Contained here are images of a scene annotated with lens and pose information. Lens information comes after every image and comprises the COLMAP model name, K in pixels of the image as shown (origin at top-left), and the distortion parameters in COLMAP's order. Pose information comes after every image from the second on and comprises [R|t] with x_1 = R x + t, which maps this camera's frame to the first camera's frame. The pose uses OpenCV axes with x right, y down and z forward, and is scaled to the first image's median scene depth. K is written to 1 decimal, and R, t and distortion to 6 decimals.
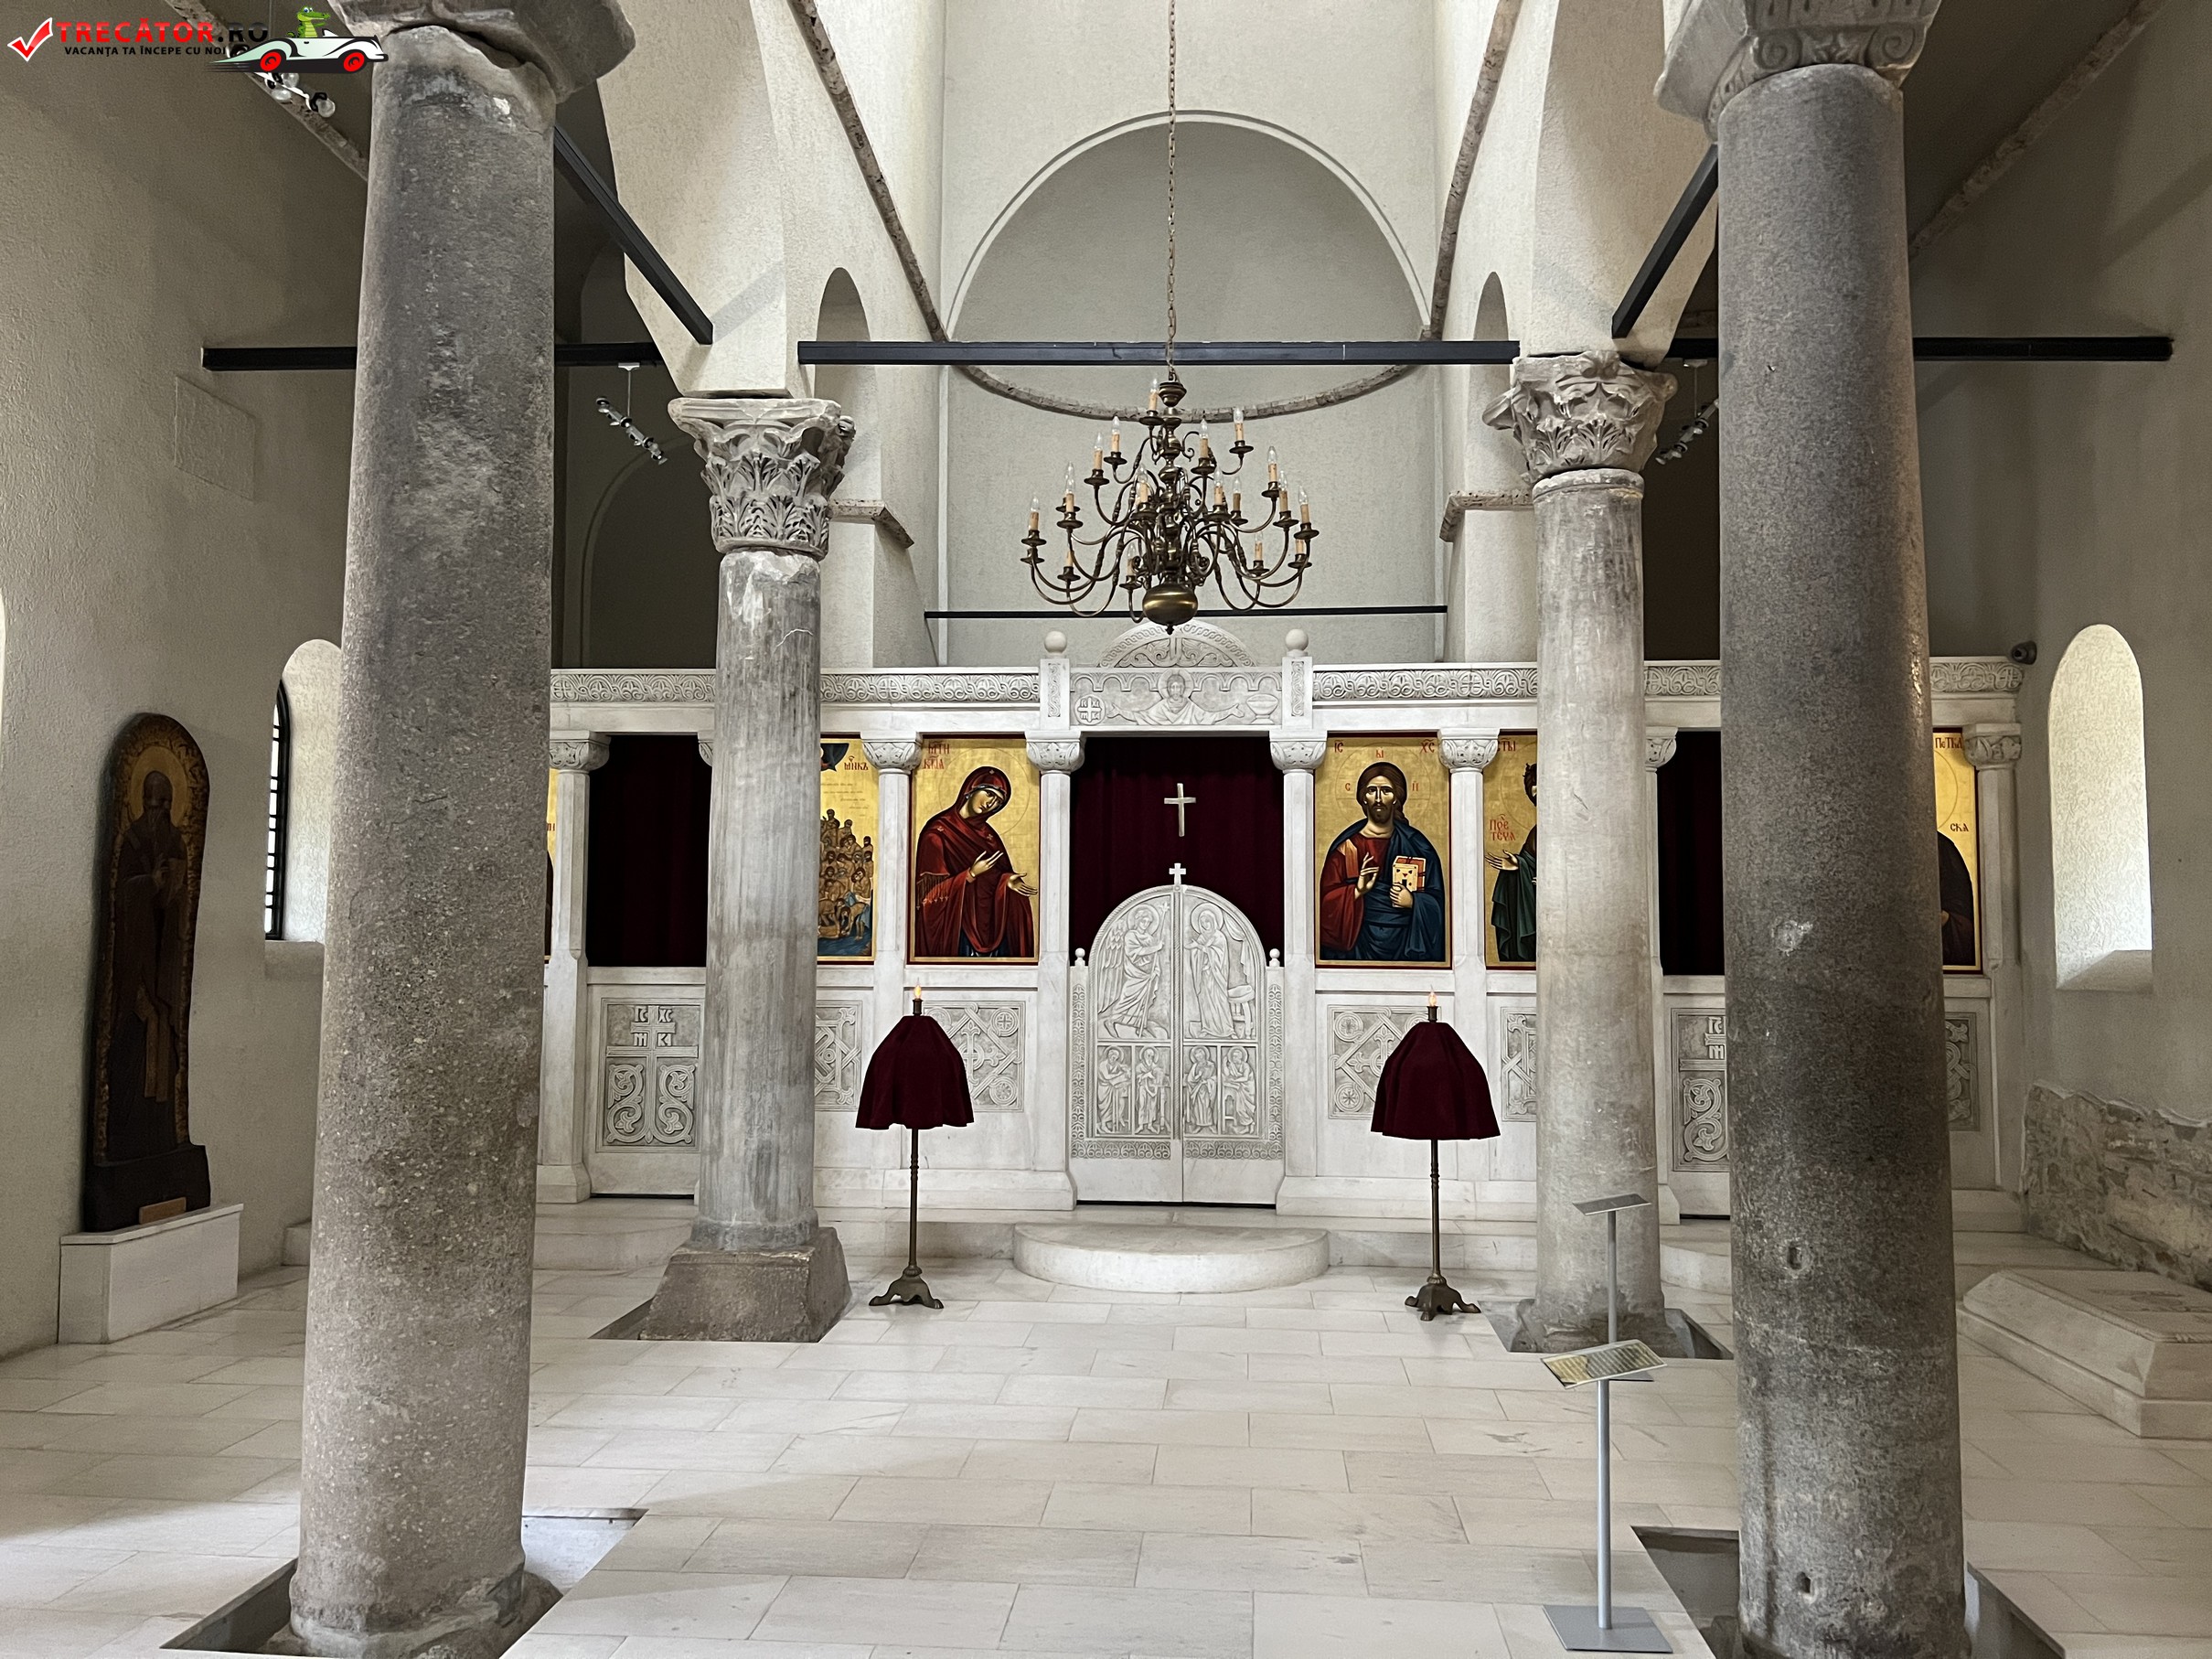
lens RADIAL K [[1657.8, 0, 1105.1], [0, 1657.8, 829.0], [0, 0, 1]] dist [0.052249, -0.055429]
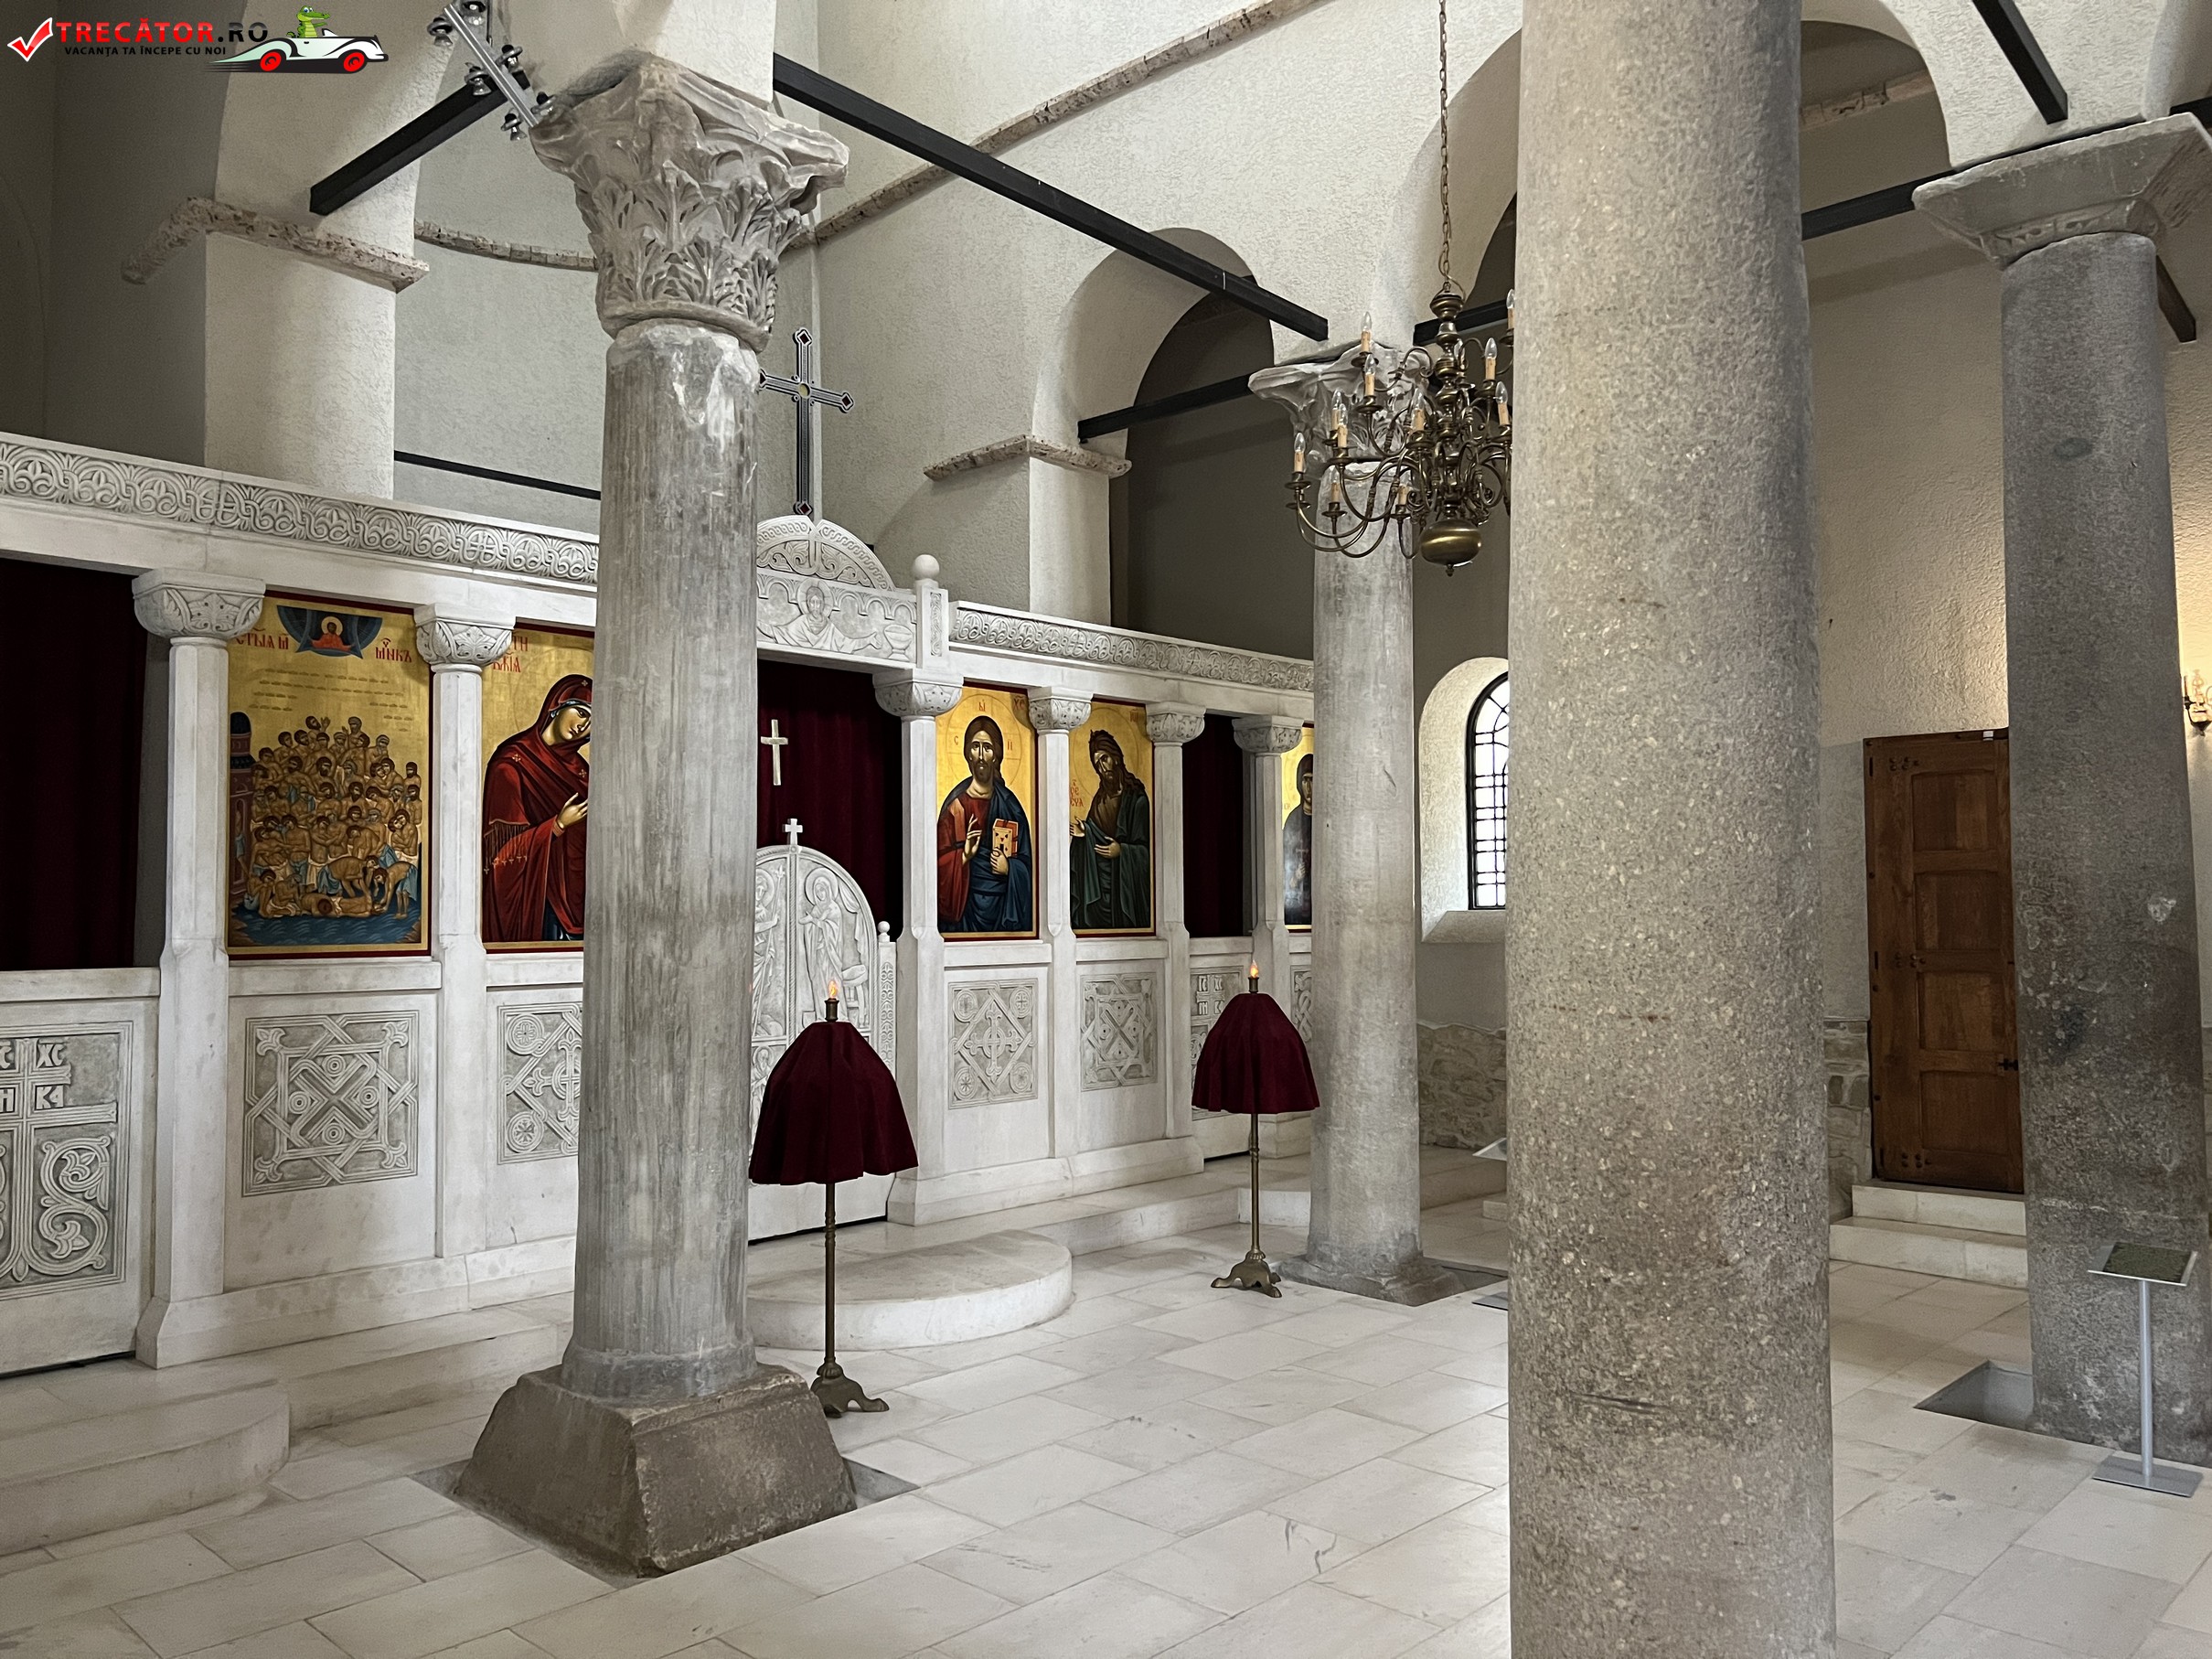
lens RADIAL K [[1657.8, 0, 1127.4], [0, 1657.8, 830.6], [0, 0, 1]] dist [0.052249, -0.055429]
pose [[0.625677, 0.026577, 0.779629, -0.500005], [-0.046861, 0.998895, 0.003556, 0.016340], [-0.778673, -0.038759, 0.626232, 0.366114]]
